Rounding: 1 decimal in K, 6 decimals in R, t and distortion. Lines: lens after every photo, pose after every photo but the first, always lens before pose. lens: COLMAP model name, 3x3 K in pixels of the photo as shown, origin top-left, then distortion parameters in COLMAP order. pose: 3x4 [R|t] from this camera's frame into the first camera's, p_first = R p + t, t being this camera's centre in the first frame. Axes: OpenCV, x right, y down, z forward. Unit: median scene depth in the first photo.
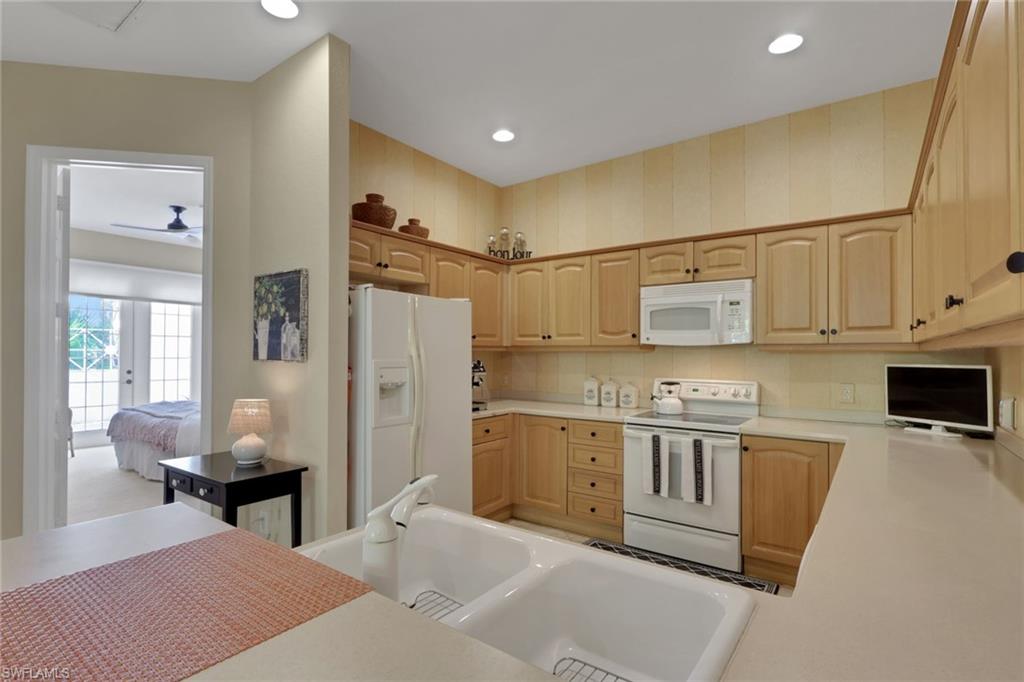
lens RADIAL K [[507.6, 0, 539.6], [0, 507.6, 344.0], [0, 0, 1]] dist [0.001735, -0.000683]
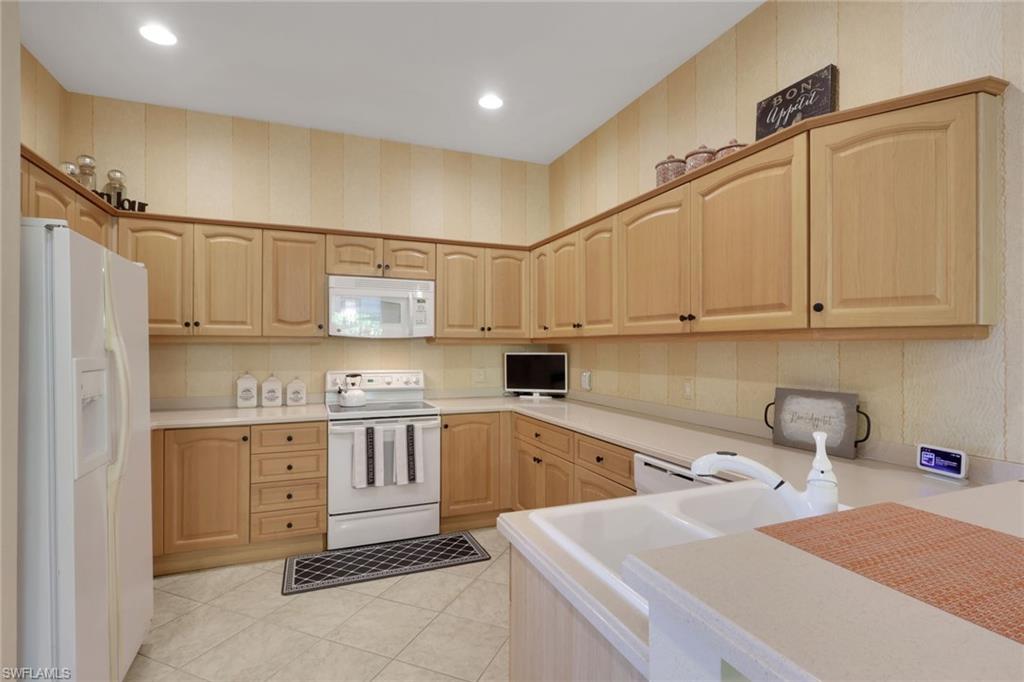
lens RADIAL K [[488.8, 0, 510.0], [0, 488.8, 344.9], [0, 0, 1]] dist [0.001077, 0.000074]
pose [[0.526434, -0.001085, 0.850216, -0.420585], [-0.015241, 0.999826, 0.010713, 0.002563], [-0.850080, -0.018597, 0.526326, 0.247127]]
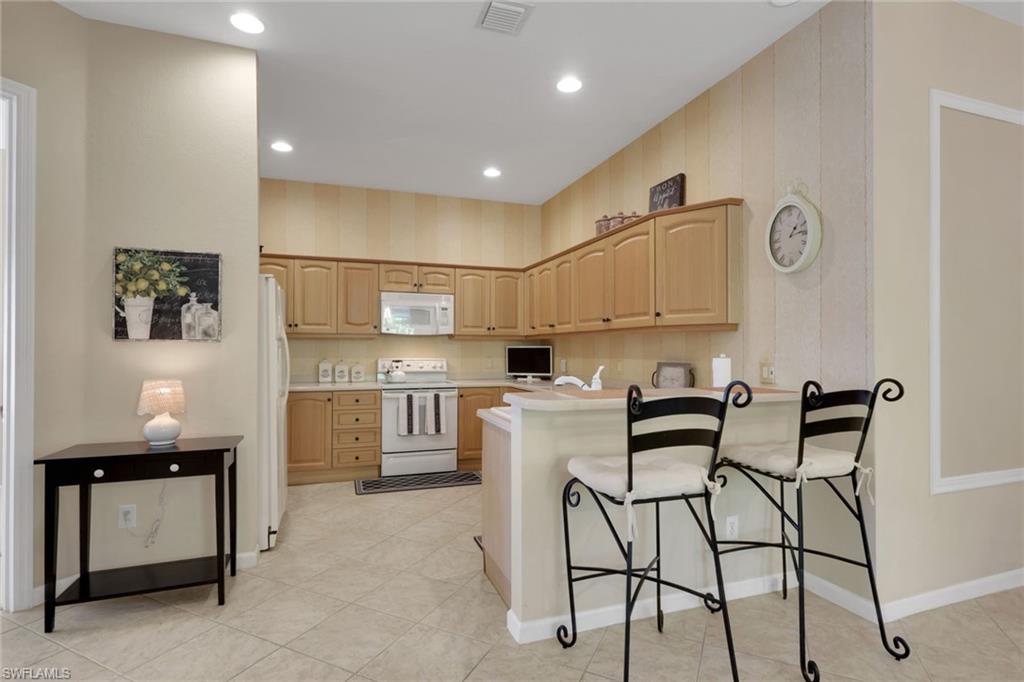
lens RADIAL K [[507.6, 0, 539.6], [0, 507.6, 344.0], [0, 0, 1]] dist [0.001735, -0.000683]
pose [[0.527531, 0.006223, 0.849513, -0.789024], [-0.012635, 0.999920, 0.000521, 0.024656], [-0.849442, -0.011009, 0.527567, -0.100133]]
